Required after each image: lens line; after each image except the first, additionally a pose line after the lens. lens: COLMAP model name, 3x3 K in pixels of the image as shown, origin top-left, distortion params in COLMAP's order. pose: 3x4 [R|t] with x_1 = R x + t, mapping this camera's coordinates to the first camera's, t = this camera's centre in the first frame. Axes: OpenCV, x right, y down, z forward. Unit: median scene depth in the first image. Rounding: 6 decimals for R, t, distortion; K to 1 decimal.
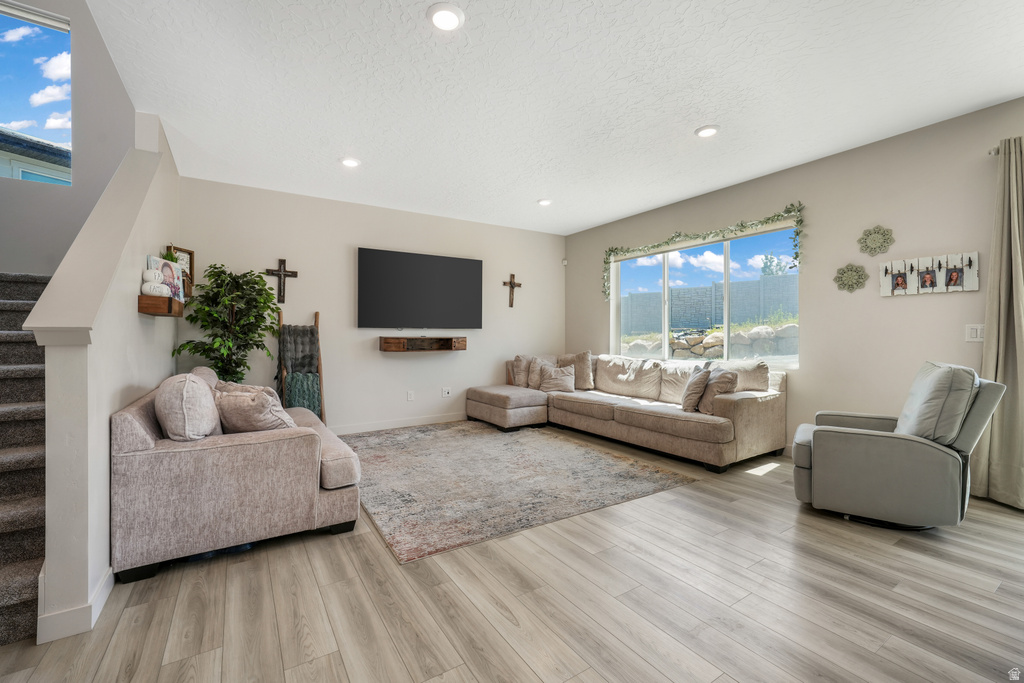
lens RADIAL K [[442.5, 0, 511.2], [0, 442.5, 340.3], [0, 0, 1]] dist [-0.010959, 0.002575]
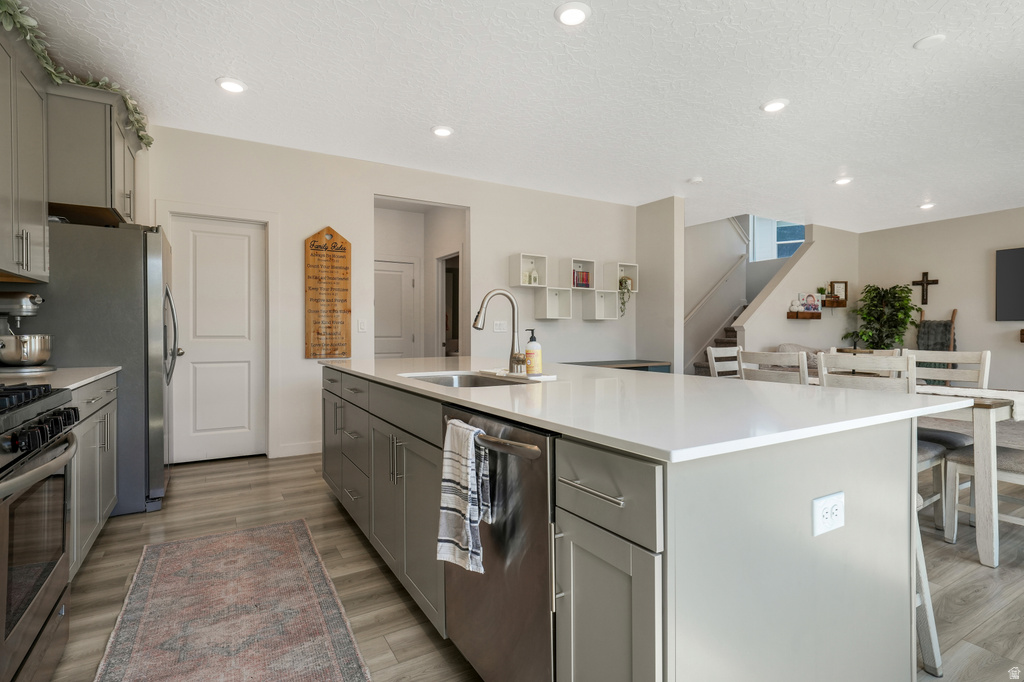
lens RADIAL K [[509.7, 0, 515.5], [0, 509.7, 338.8], [0, 0, 1]] dist [0.003346, 0.002133]
pose [[-0.010095, 0.008919, -0.999909, 1.102739], [-0.008035, 0.999927, 0.009000, 0.018241], [0.999917, 0.008125, -0.010023, -0.254373]]
